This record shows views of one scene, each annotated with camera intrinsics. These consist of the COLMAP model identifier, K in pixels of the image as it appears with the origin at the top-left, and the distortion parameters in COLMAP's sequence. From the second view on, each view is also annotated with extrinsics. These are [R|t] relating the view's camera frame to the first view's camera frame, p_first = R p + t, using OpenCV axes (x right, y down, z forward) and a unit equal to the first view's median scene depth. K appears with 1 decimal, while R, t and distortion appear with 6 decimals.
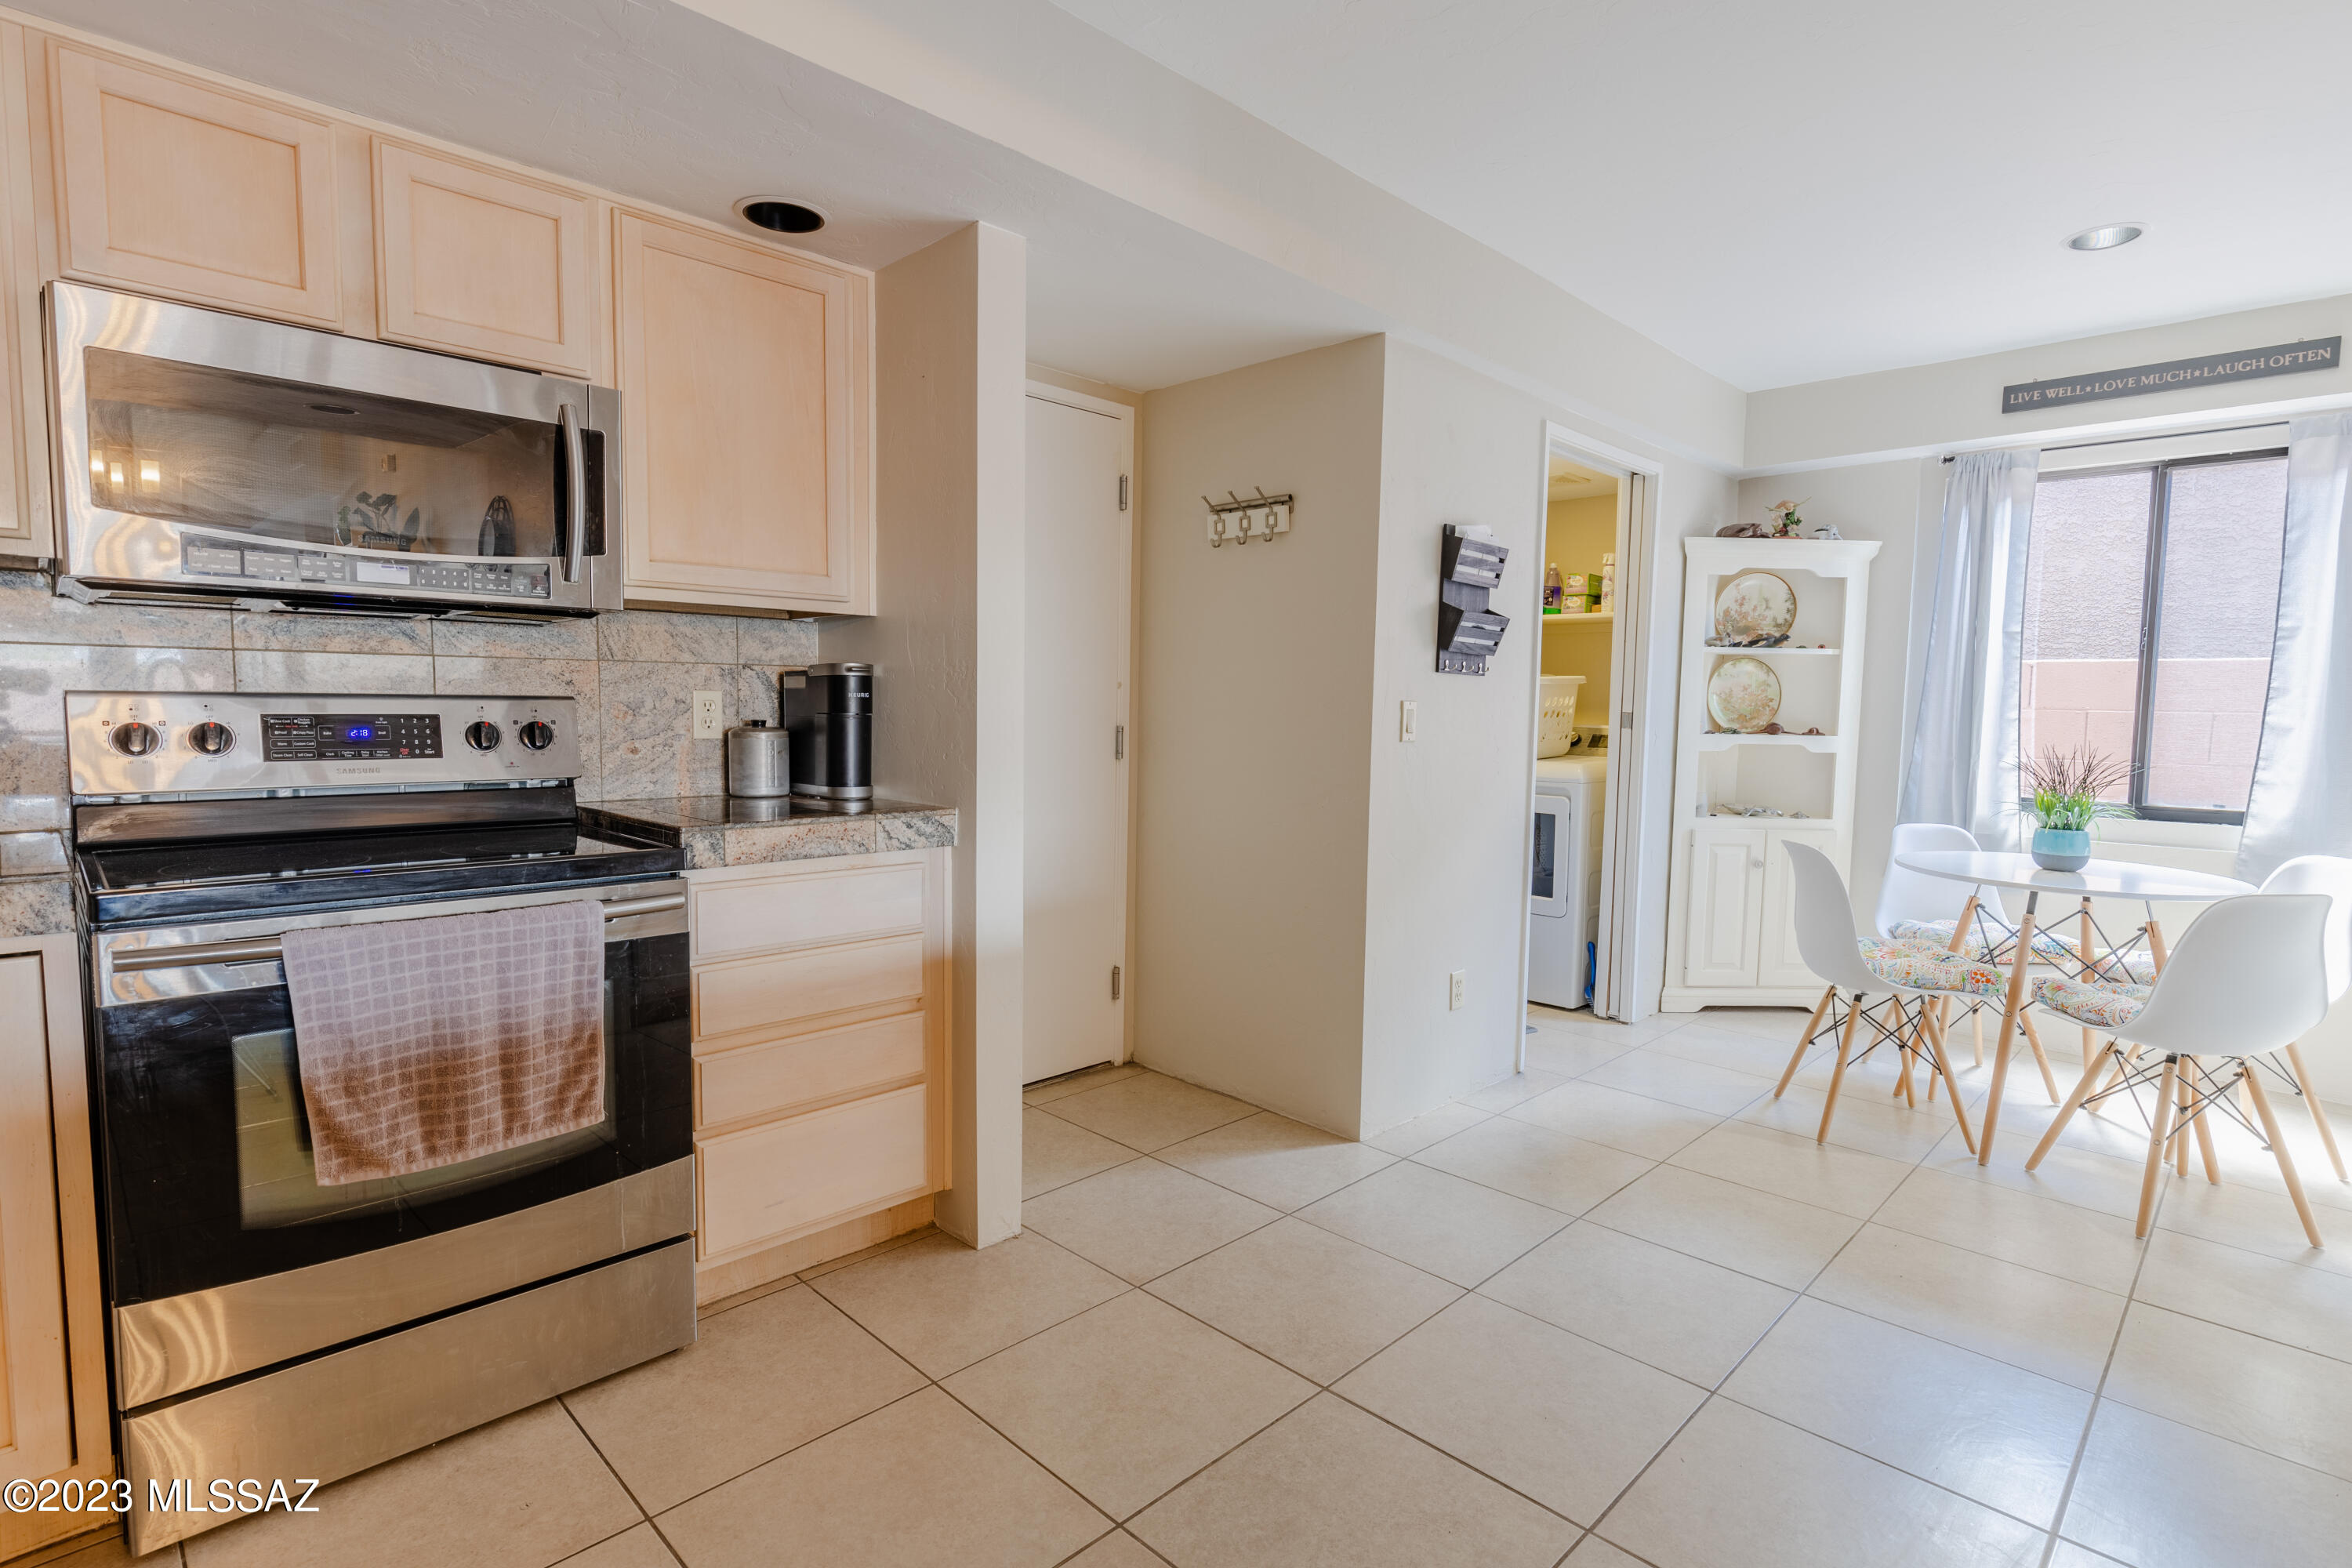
lens RADIAL K [[1151.5, 0, 1181.8], [0, 1151.5, 794.9], [0, 0, 1]] dist [-0.002359, 0.001500]
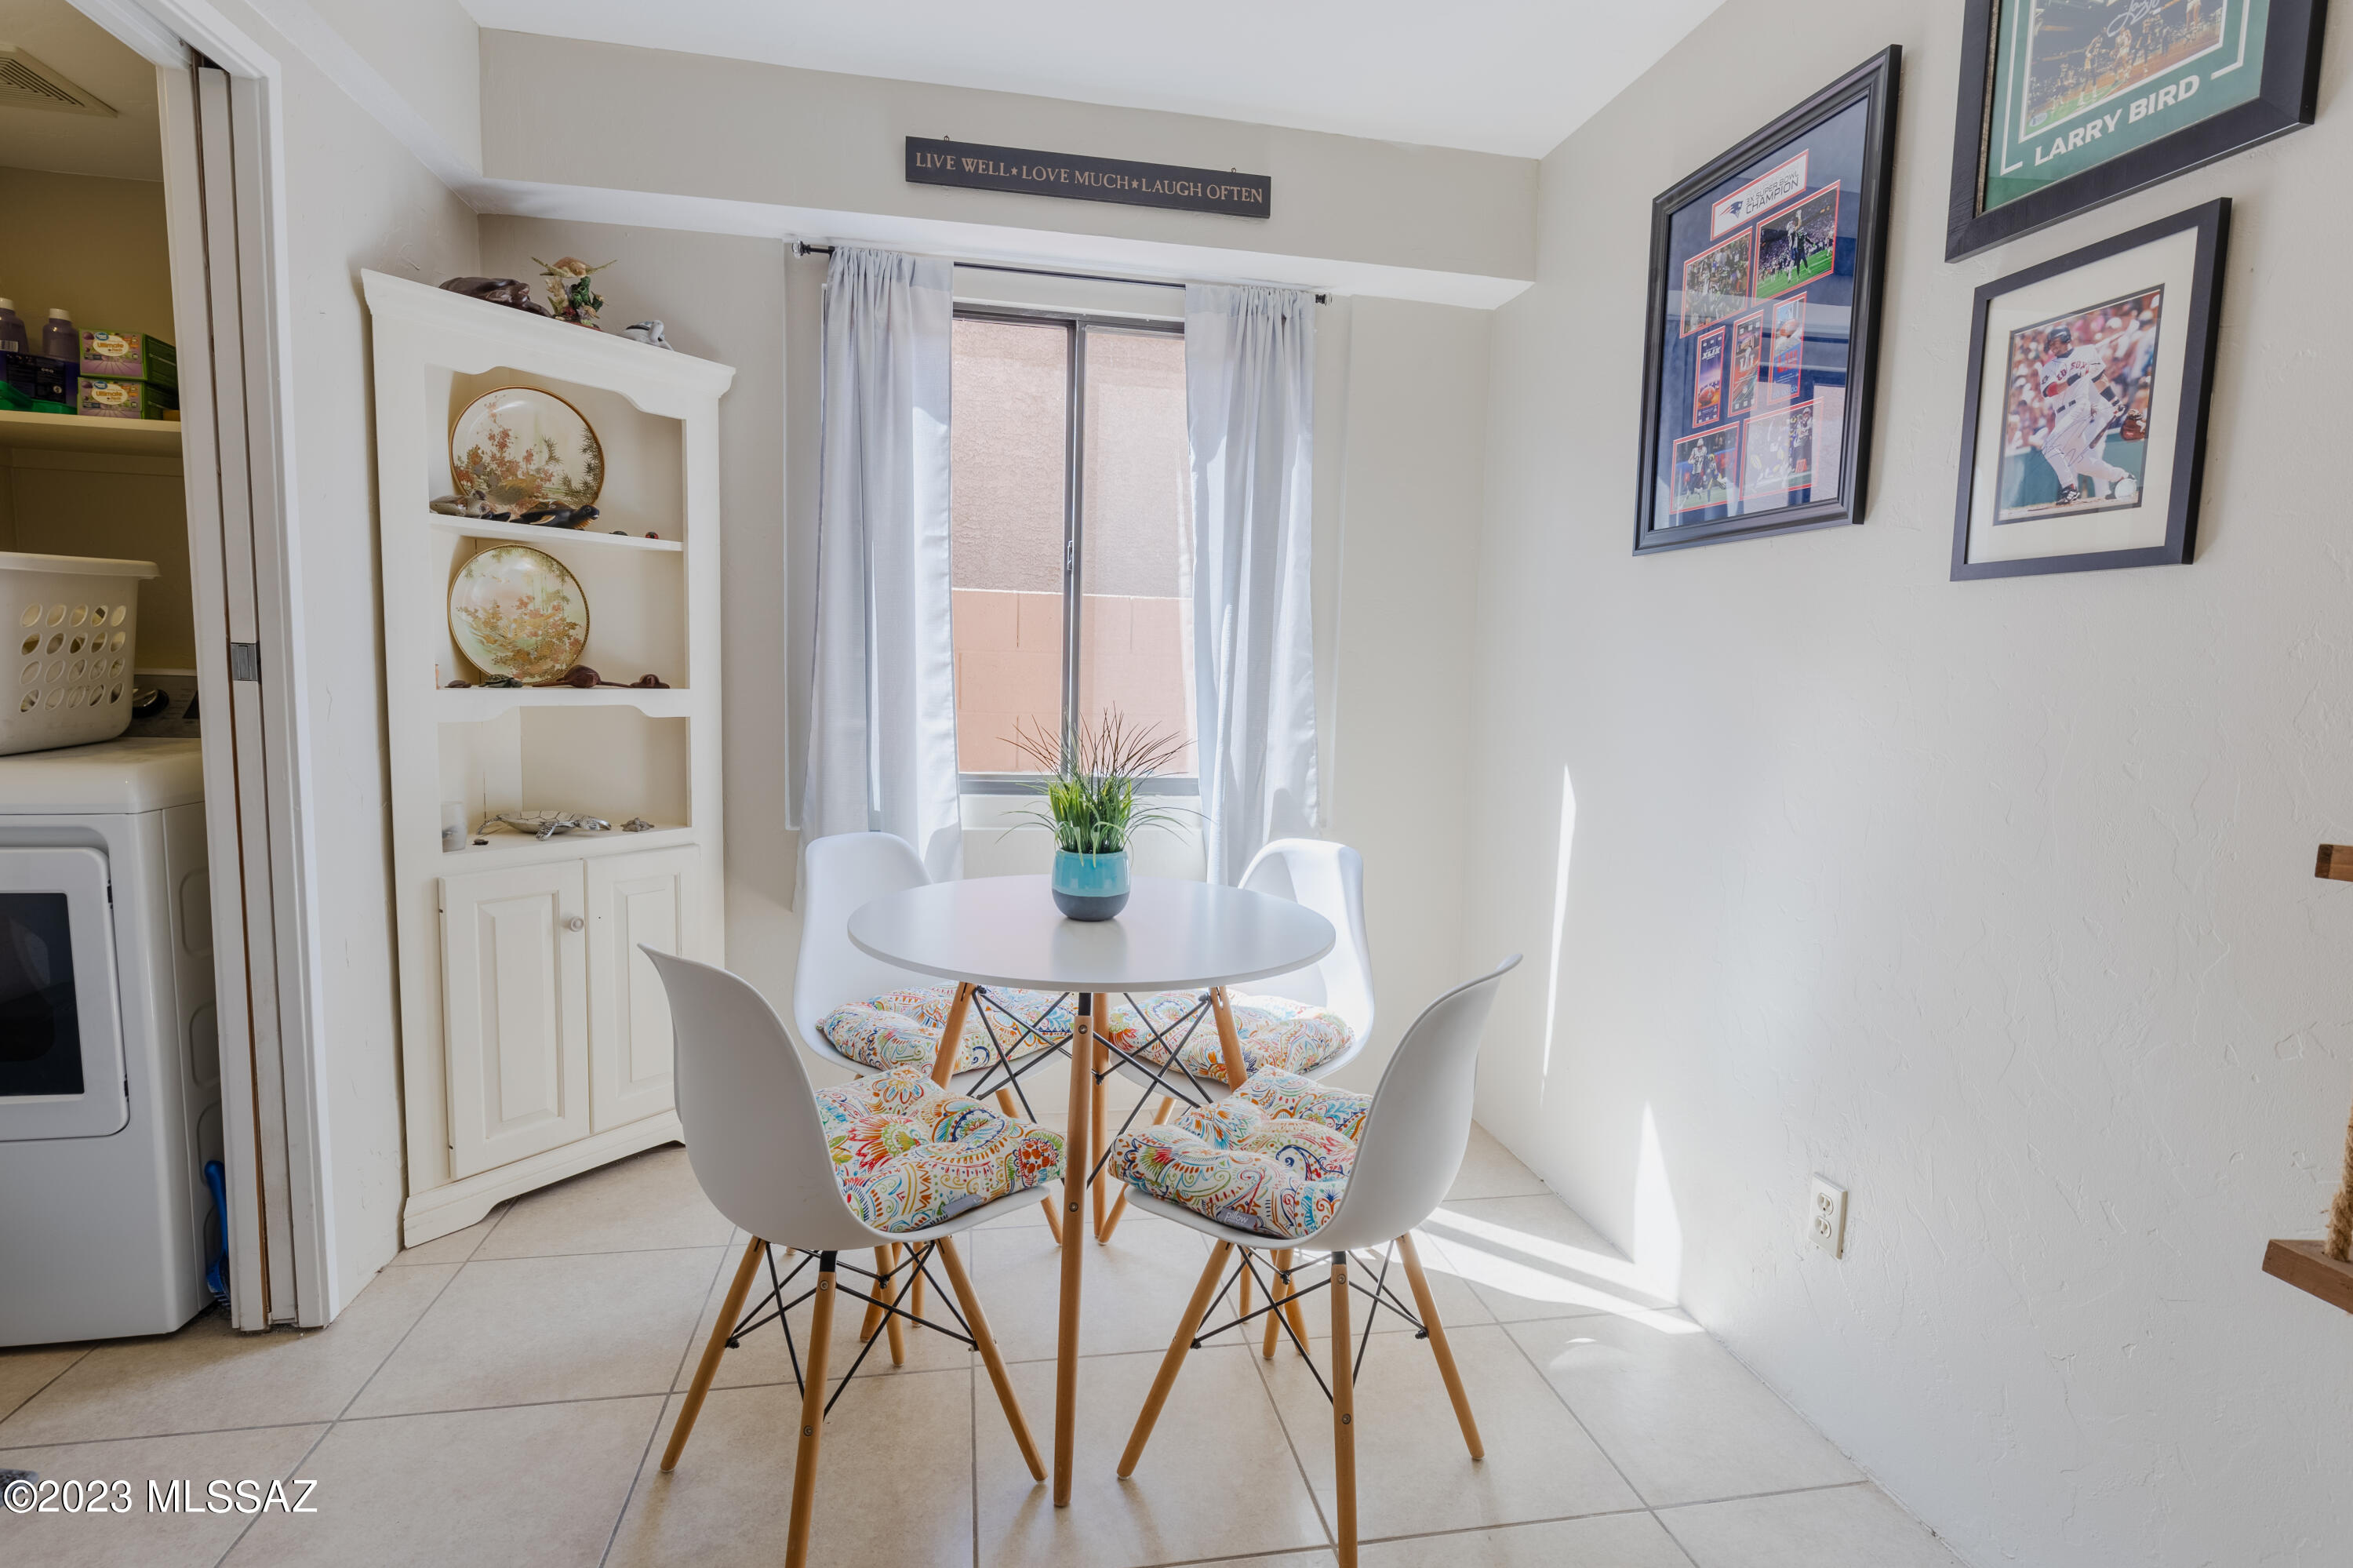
lens RADIAL K [[1152.1, 0, 1186.9], [0, 1152.1, 785.5], [0, 0, 1]] dist [-0.002359, 0.001500]
pose [[0.561785, -0.084475, 0.822959, 0.217635], [0.045745, 0.996423, 0.071054, -0.031843], [-0.826018, -0.002271, 0.563639, 0.448083]]
